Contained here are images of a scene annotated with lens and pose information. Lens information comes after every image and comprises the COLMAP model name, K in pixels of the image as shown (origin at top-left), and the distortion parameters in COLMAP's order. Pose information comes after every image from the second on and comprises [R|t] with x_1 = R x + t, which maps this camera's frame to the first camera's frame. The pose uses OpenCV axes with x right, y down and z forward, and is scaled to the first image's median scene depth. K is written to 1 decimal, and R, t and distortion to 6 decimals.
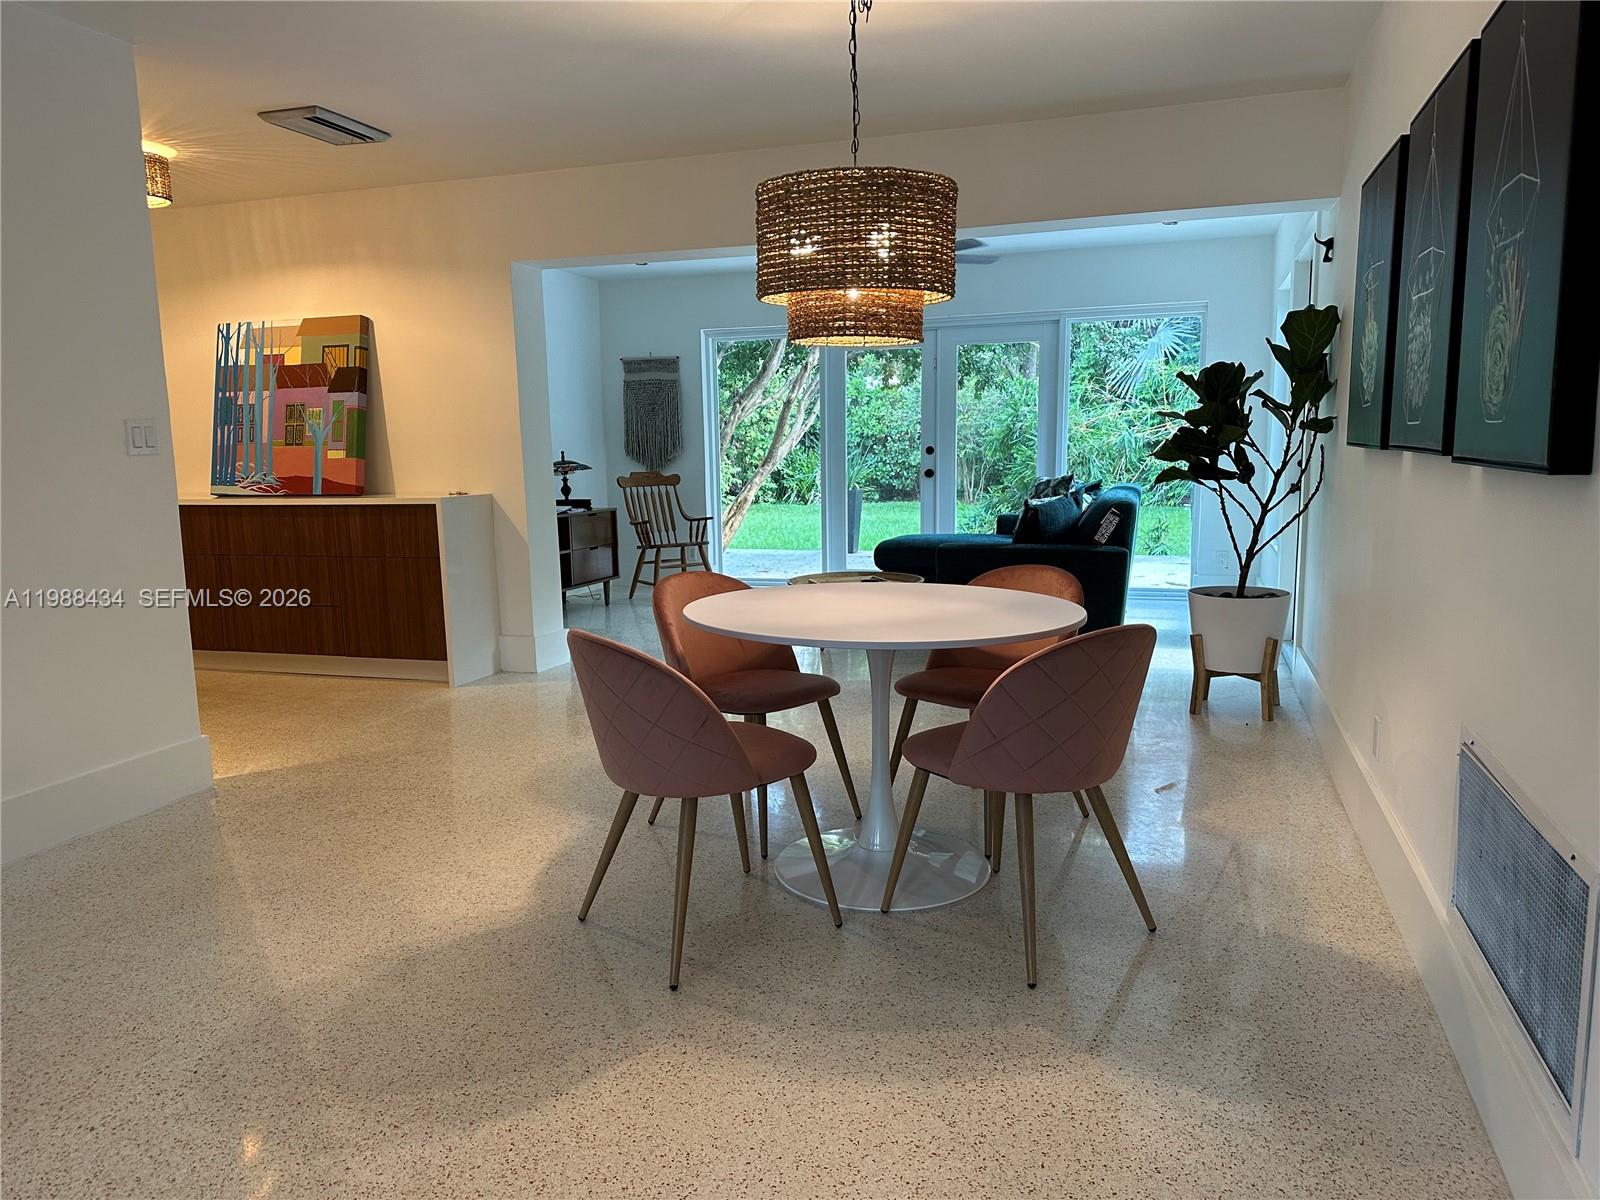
lens RADIAL K [[1119.9, 0, 799.6], [0, 1119.9, 593.0], [0, 0, 1]] dist [0.071285, -0.081552]
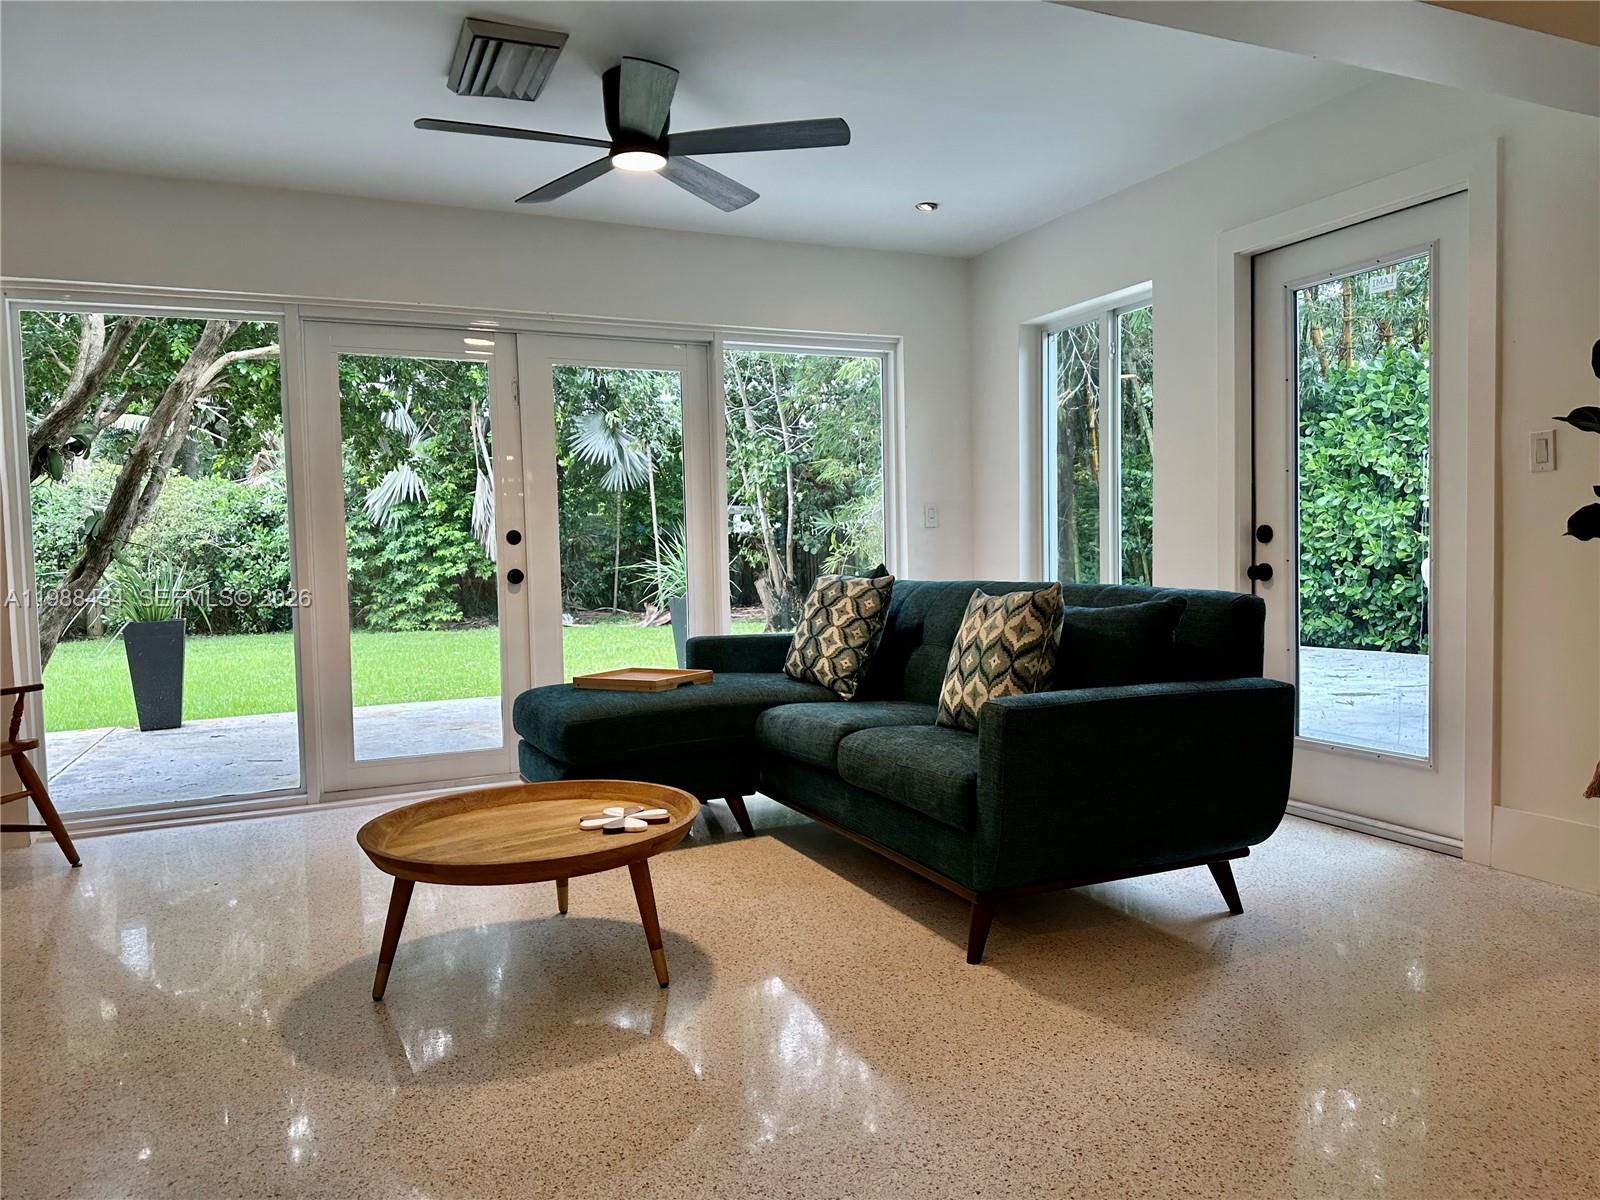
lens RADIAL K [[1119.9, 0, 808.0], [0, 1119.9, 602.1], [0, 0, 1]] dist [0.071285, -0.081552]
pose [[0.726770, -0.037353, 0.685864, -0.319822], [0.106685, 0.992541, -0.058994, -0.081466], [-0.678545, 0.116047, 0.725335, 0.890009]]
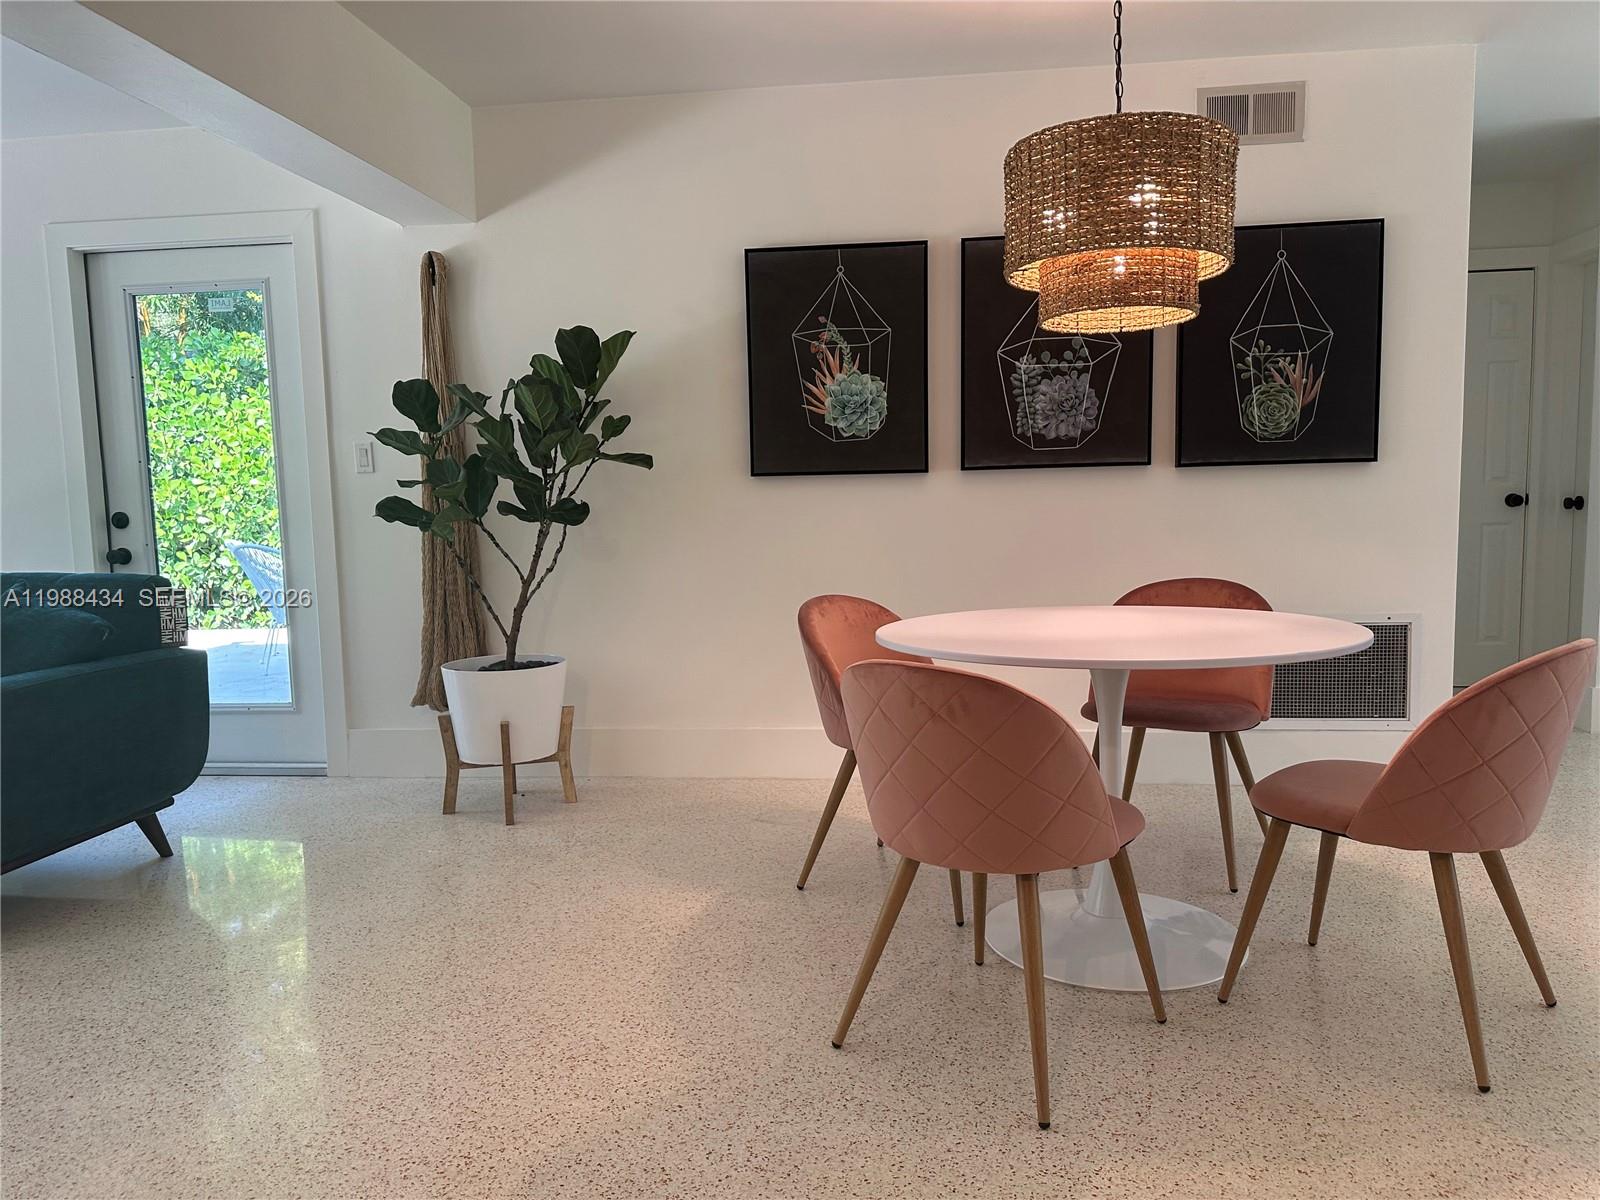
lens RADIAL K [[1119.9, 0, 796.8], [0, 1119.9, 610.0], [0, 0, 1]] dist [0.071285, -0.081552]
pose [[-0.204313, -0.068683, 0.976493, -0.495171], [0.158759, 0.982004, 0.102288, -0.083463], [-0.965946, 0.175926, -0.189732, 0.933905]]
